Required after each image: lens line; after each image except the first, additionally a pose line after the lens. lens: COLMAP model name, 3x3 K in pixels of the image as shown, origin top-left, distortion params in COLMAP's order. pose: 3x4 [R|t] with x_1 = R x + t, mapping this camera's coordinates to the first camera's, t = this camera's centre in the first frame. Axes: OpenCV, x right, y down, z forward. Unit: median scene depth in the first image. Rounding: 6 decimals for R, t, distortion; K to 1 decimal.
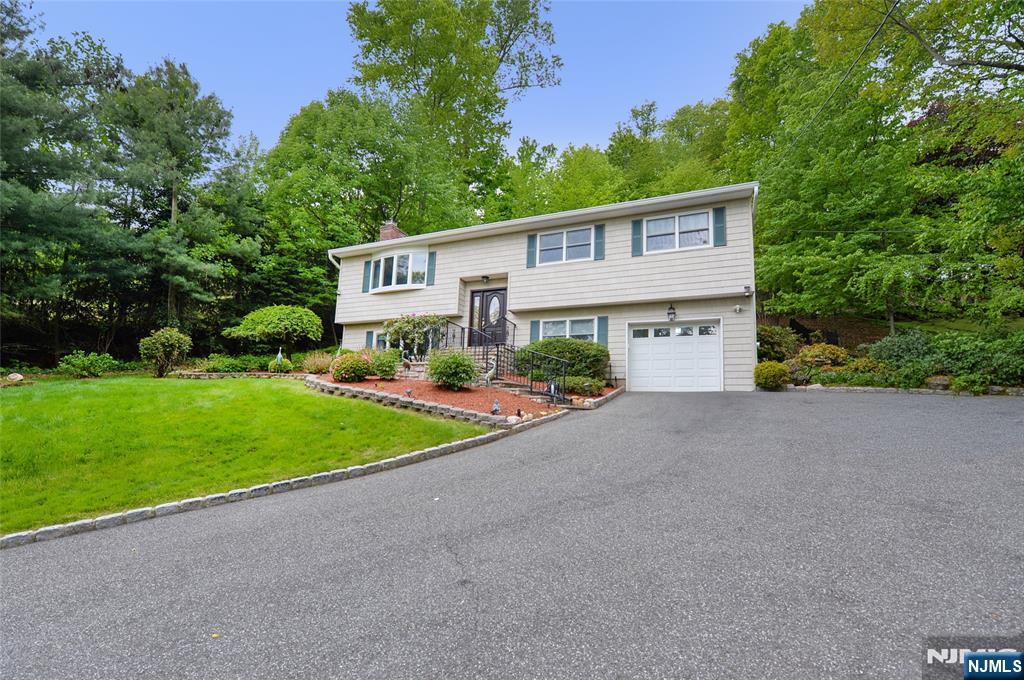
lens RADIAL K [[456.8, 0, 511.4], [0, 456.8, 324.7], [0, 0, 1]] dist [-0.001572, -0.000226]
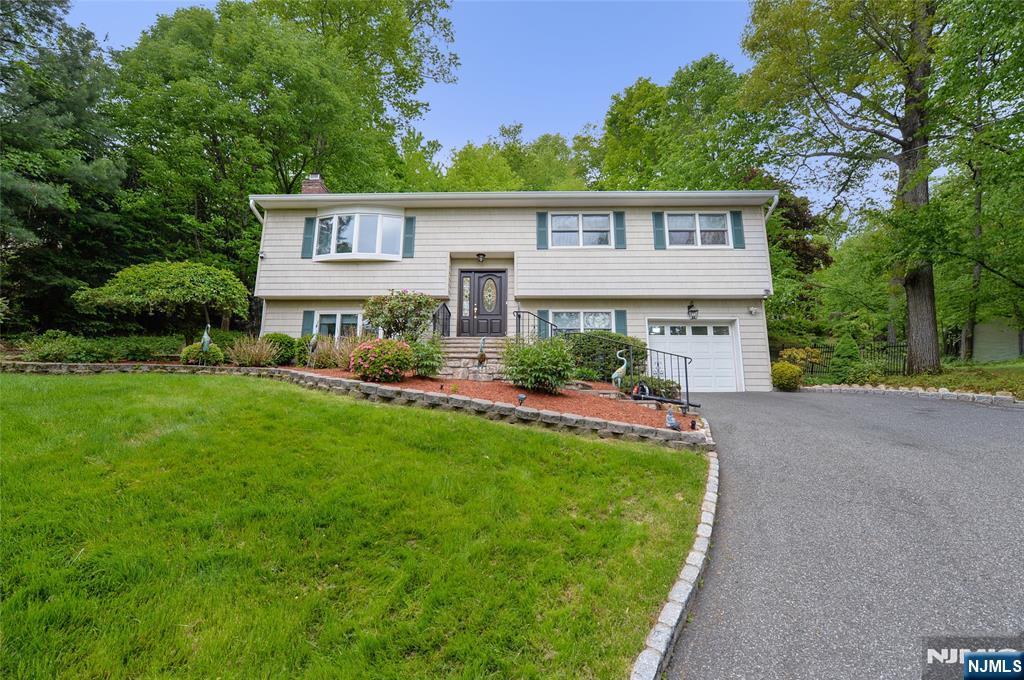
lens RADIAL K [[427.8, 0, 513.8], [0, 427.8, 310.7], [0, 0, 1]] dist [-0.001531, -0.000556]
pose [[0.925354, 0.066004, 0.373314, -0.310731], [-0.054864, 0.997676, -0.040400, 0.028762], [-0.375113, 0.016903, 0.926825, 0.268278]]
